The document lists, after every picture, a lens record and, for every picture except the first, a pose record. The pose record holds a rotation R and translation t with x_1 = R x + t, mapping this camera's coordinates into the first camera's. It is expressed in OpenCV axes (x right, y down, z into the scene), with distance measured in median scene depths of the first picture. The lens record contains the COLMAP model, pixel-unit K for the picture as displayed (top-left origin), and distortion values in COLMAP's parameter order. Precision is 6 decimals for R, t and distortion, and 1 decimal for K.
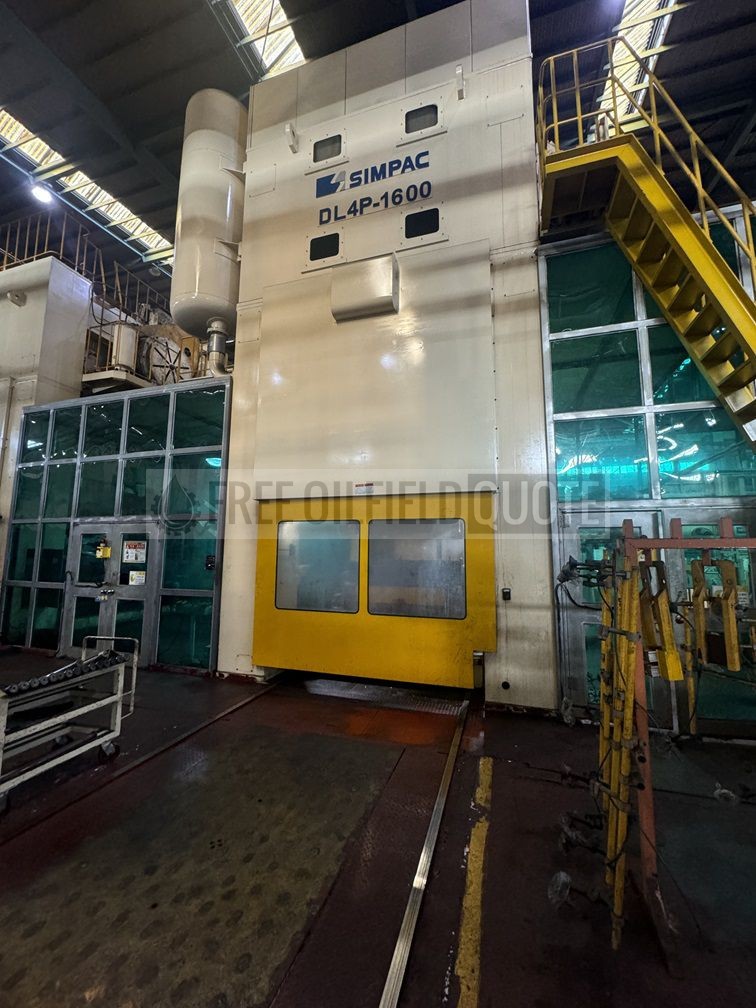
lens RADIAL K [[400.7, 0, 378.0], [0, 400.7, 504.0], [0, 0, 1]] dist [-0.002897, 0.000579]
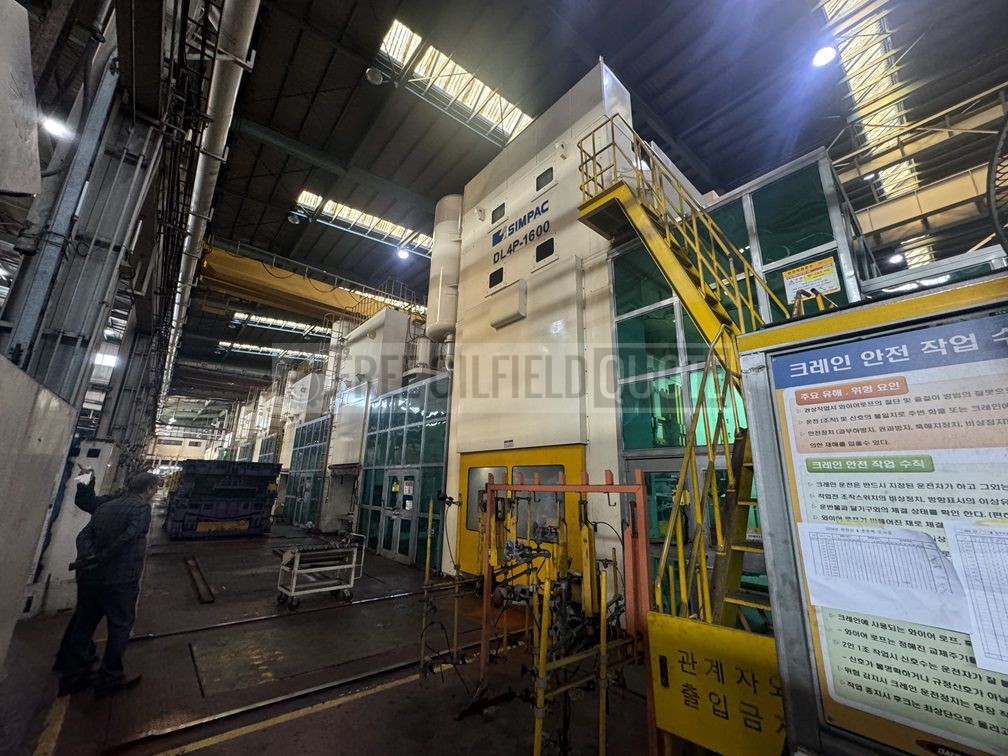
lens RADIAL K [[400.7, 0, 504.0], [0, 400.7, 378.0], [0, 0, 1]] dist [-0.002897, 0.000579]
pose [[0.852245, -0.126743, -0.507557, 0.600026], [0.048804, 0.985239, -0.164080, -0.031500], [0.520861, 0.115066, 0.845851, -0.199700]]
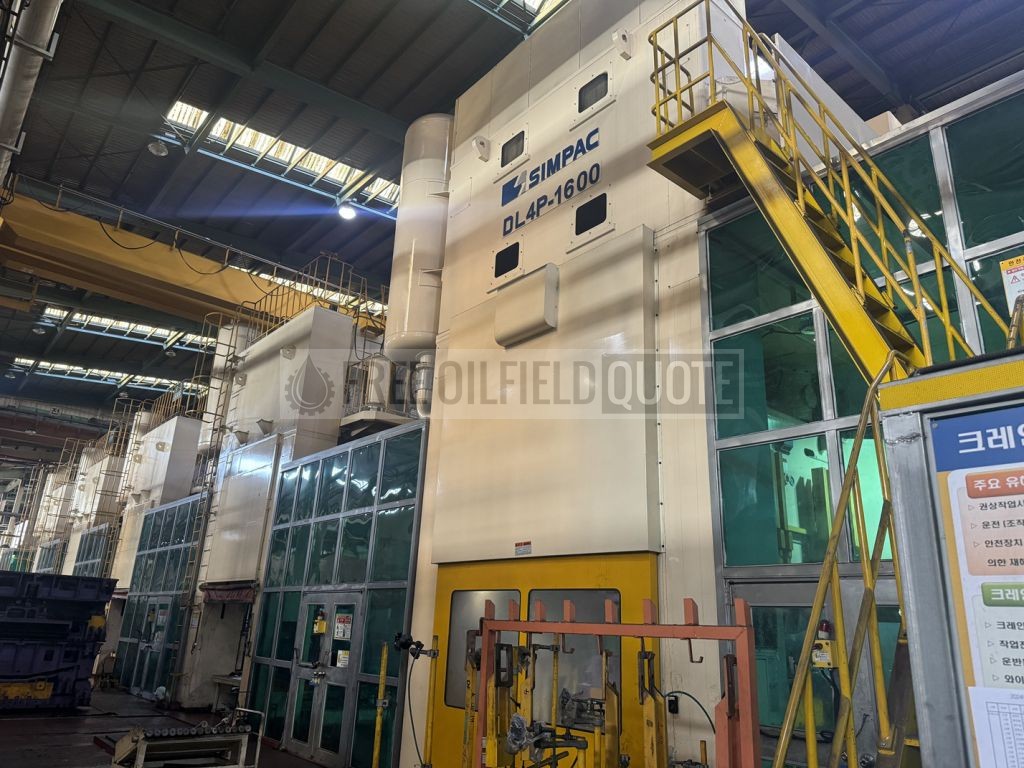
lens RADIAL K [[713.4, 0, 512.0], [0, 713.4, 384.0], [0, 0, 1]] dist [0.099183, -0.125727]
pose [[0.848613, -0.144109, -0.509008, 0.624098], [0.029661, 0.973629, -0.226201, -0.031219], [0.528182, 0.176860, 0.830508, -0.229974]]
